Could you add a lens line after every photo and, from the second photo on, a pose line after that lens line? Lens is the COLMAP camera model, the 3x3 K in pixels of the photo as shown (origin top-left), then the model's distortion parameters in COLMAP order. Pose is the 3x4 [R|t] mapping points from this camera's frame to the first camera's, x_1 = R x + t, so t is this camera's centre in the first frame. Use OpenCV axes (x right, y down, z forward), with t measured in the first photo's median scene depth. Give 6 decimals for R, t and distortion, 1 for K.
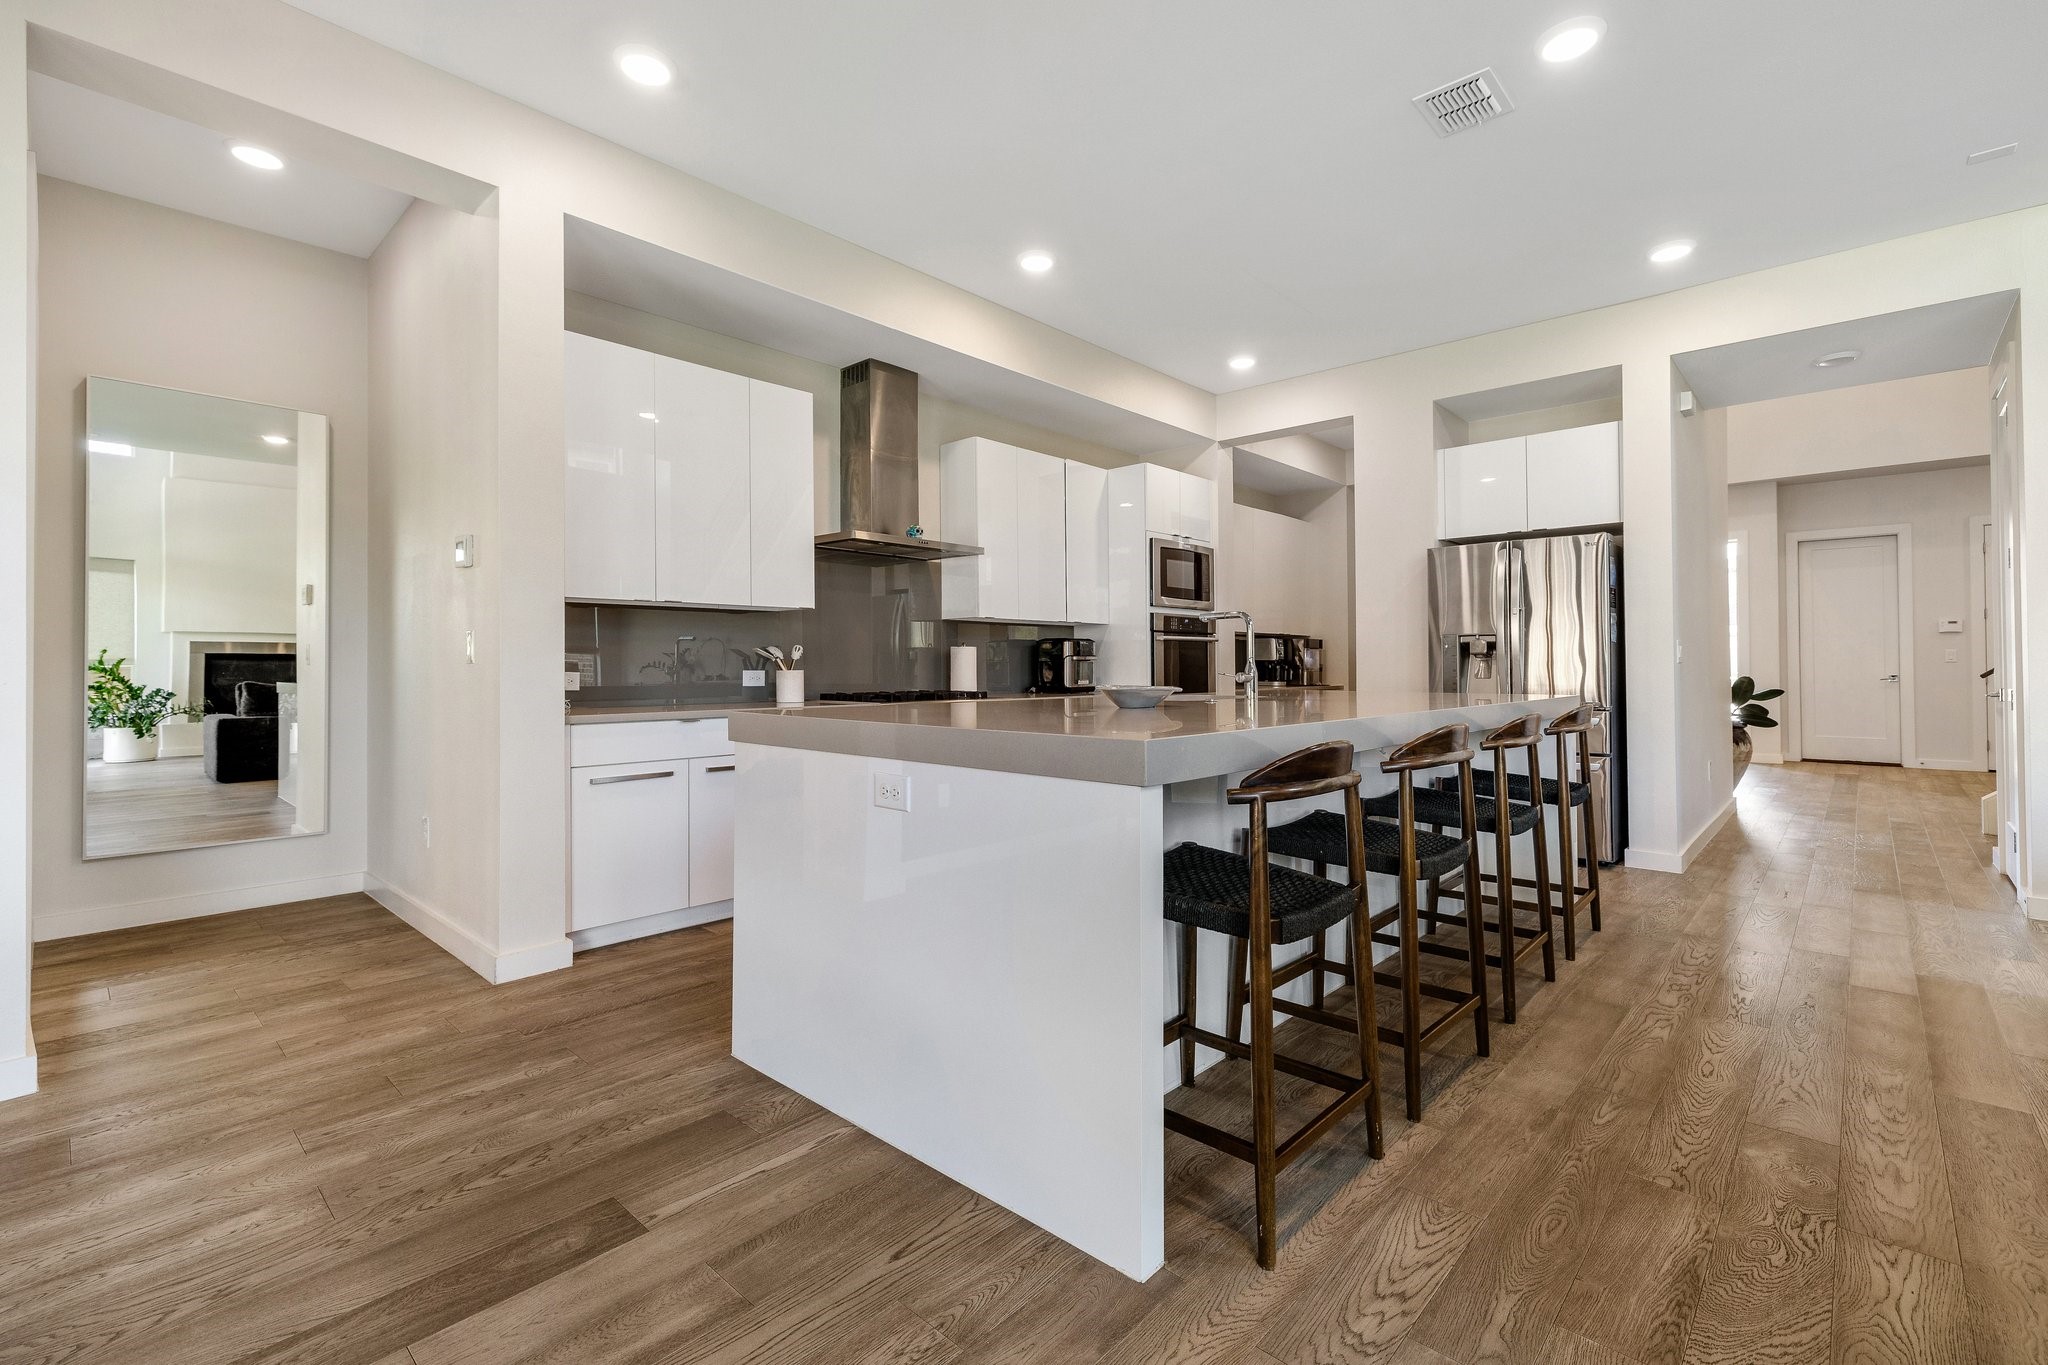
lens RADIAL K [[882.3, 0, 1015.1], [0, 882.3, 667.4], [0, 0, 1]] dist [-0.000524, 0.001134]
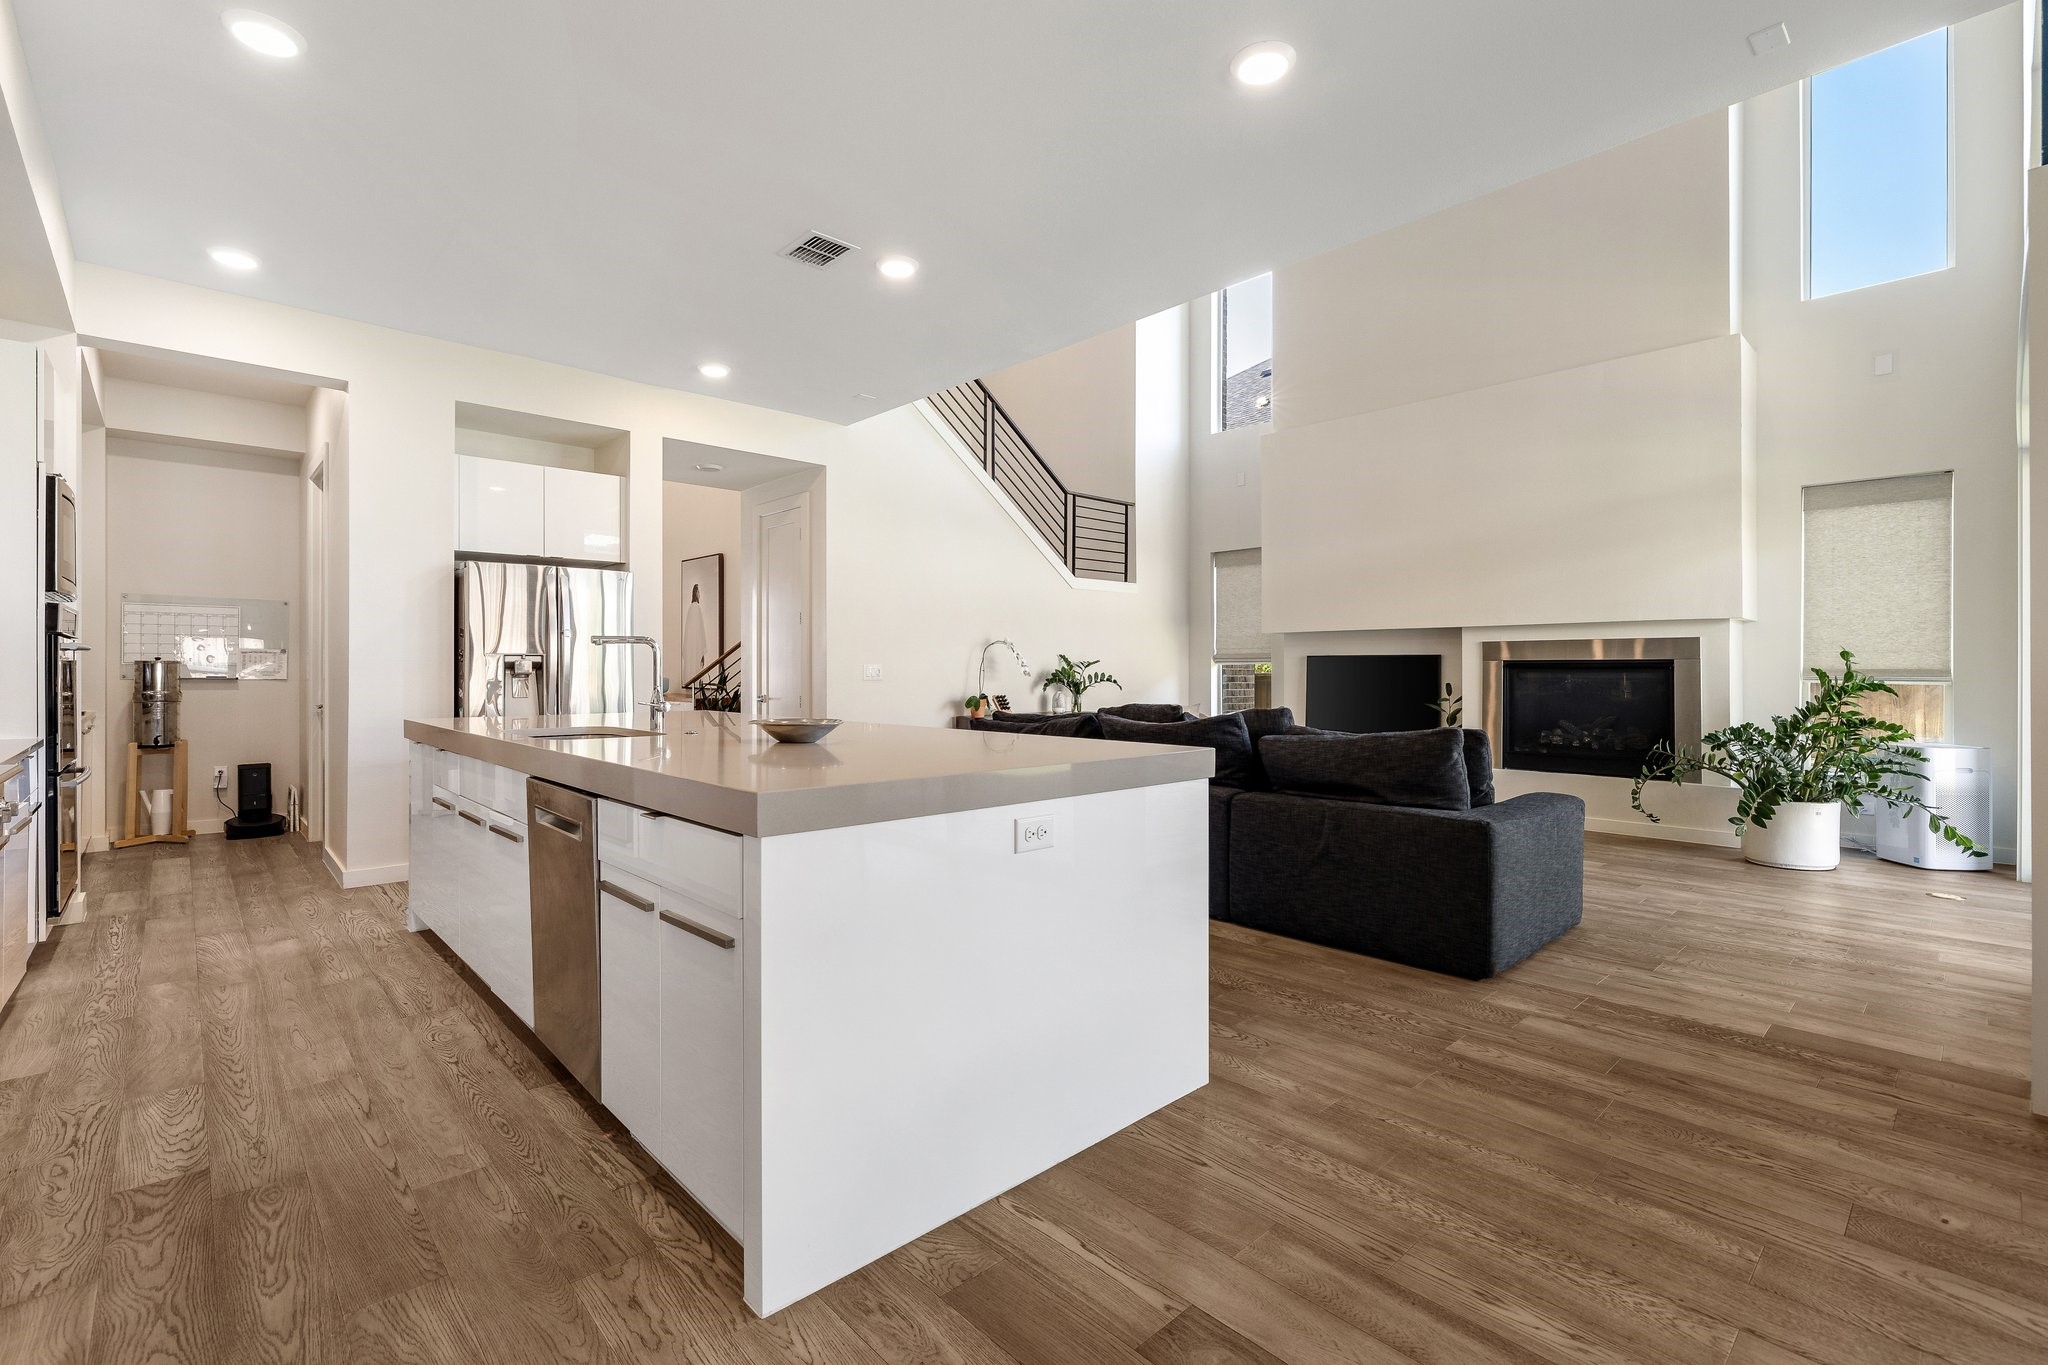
lens RADIAL K [[909.0, 0, 1021.2], [0, 909.0, 668.6], [0, 0, 1]] dist [0.000572, -0.000221]
pose [[0.084510, 0.003486, 0.996416, -0.942739], [0.000583, 0.999994, -0.003548, -0.036879], [-0.996422, 0.000880, 0.084508, 0.727393]]
